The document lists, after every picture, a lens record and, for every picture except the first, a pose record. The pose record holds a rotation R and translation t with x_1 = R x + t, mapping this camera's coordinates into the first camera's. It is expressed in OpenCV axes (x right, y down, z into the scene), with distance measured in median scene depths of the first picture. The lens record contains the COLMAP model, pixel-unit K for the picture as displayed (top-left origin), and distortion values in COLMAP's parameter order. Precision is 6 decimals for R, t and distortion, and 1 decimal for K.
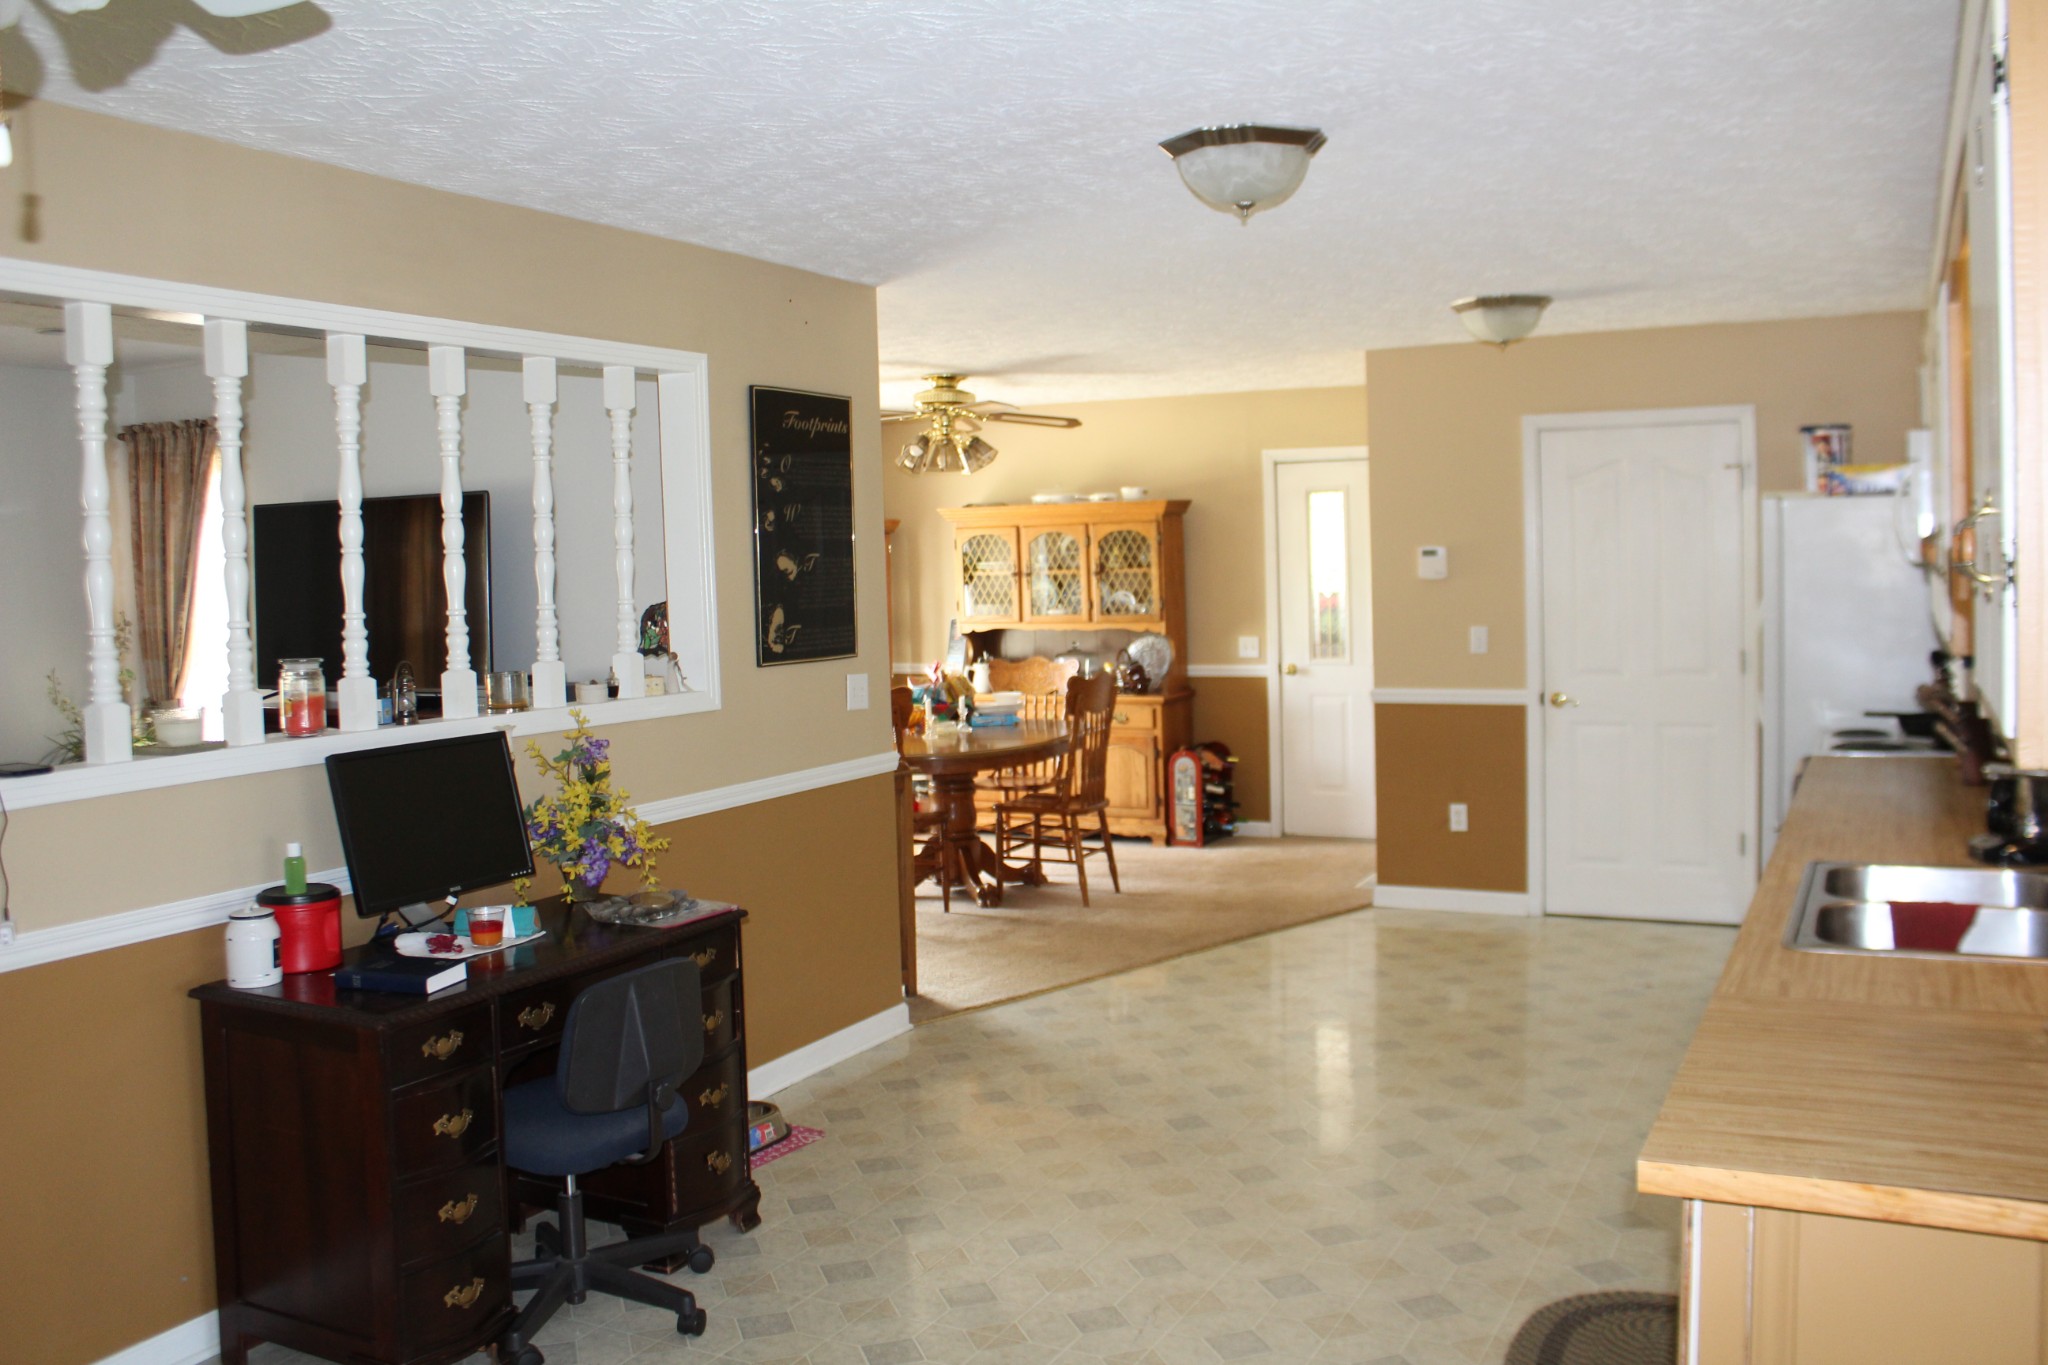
lens RADIAL K [[1770.9, 0, 1021.7], [0, 1770.9, 652.1], [0, 0, 1]] dist [-0.222910, 0.338368]
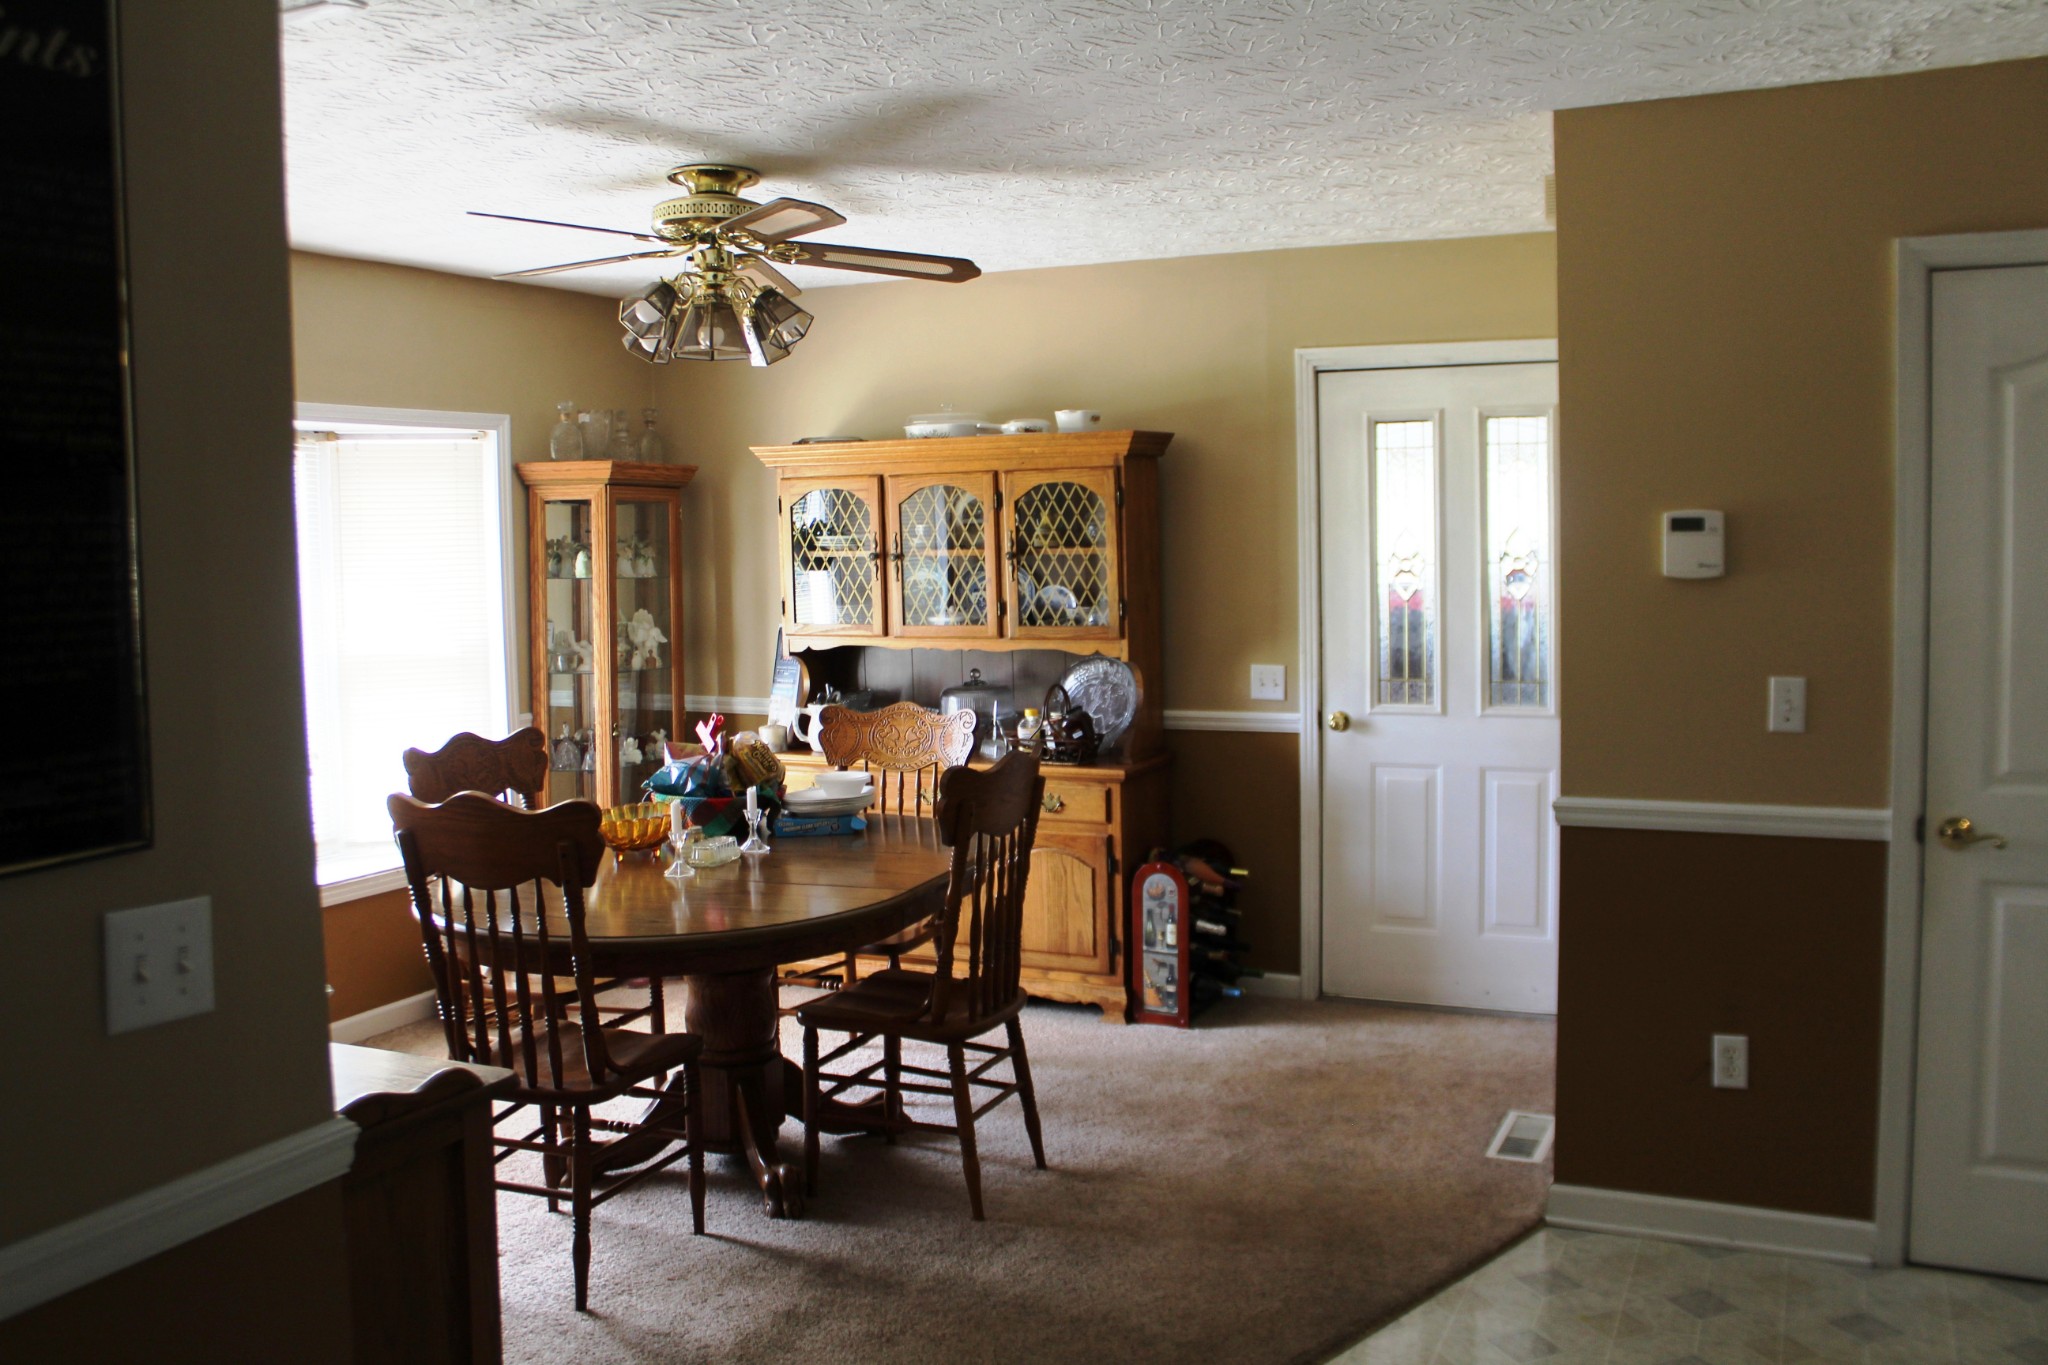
lens RADIAL K [[1746.3, 0, 1073.9], [0, 1746.3, 650.1], [0, 0, 1]] dist [-0.164651, 0.146742]
pose [[0.997914, 0.006595, 0.064215, 0.026243], [-0.007445, 0.999888, 0.013006, -0.021111], [-0.064122, -0.013457, 0.997851, 0.424247]]
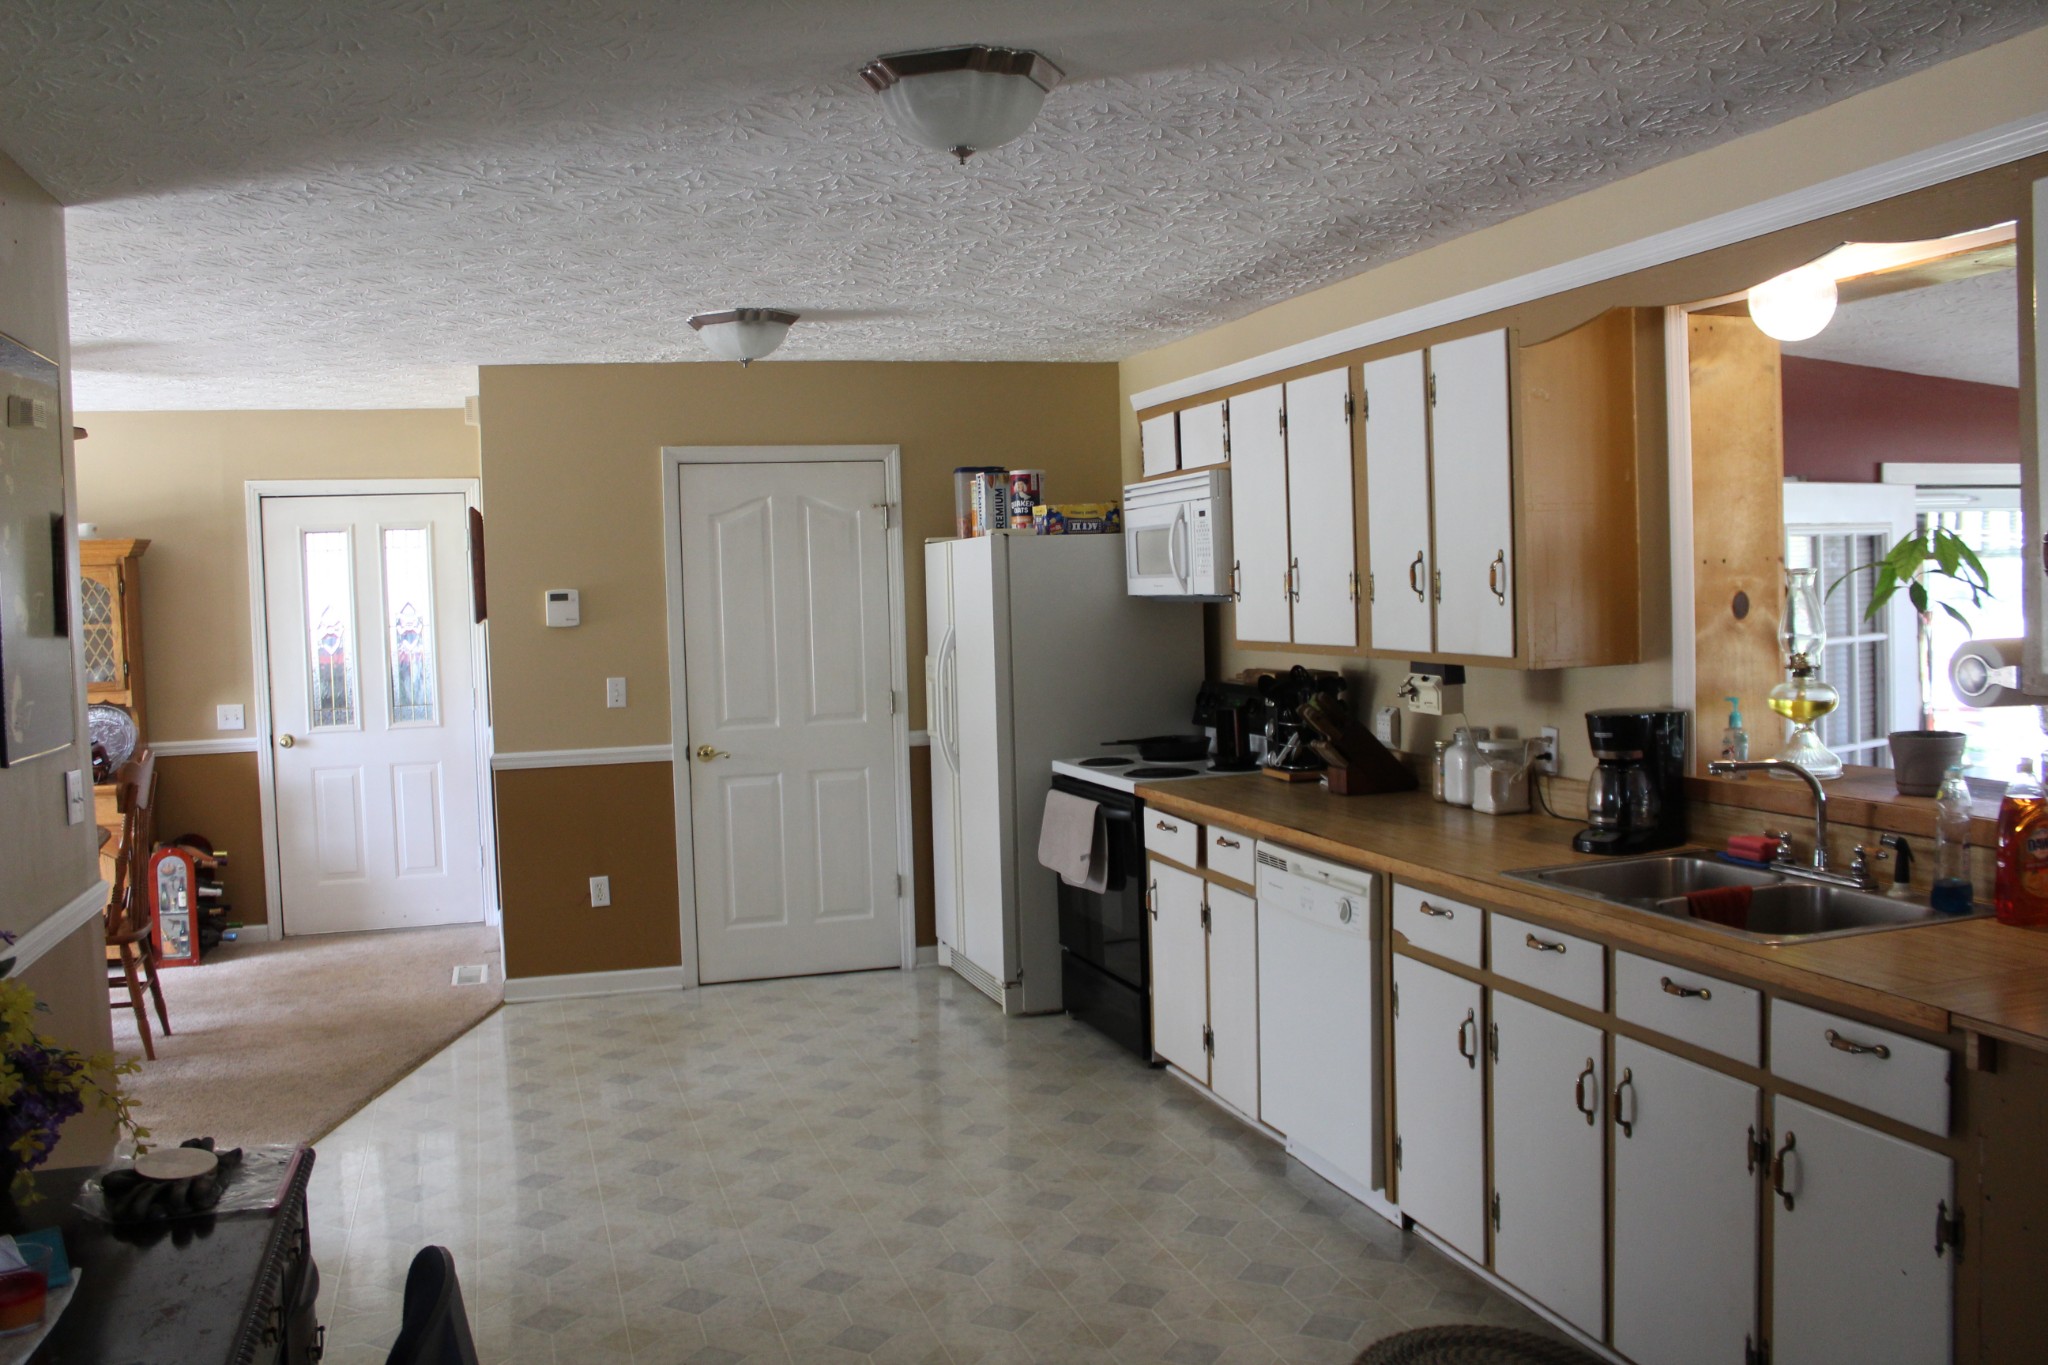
lens RADIAL K [[1770.9, 0, 1021.7], [0, 1770.9, 652.1], [0, 0, 1]] dist [-0.222910, 0.338368]
pose [[0.707041, -0.022833, 0.706804, -0.181319], [0.047931, 0.998727, -0.015684, -0.002851], [-0.705546, 0.044967, 0.707236, 0.164361]]
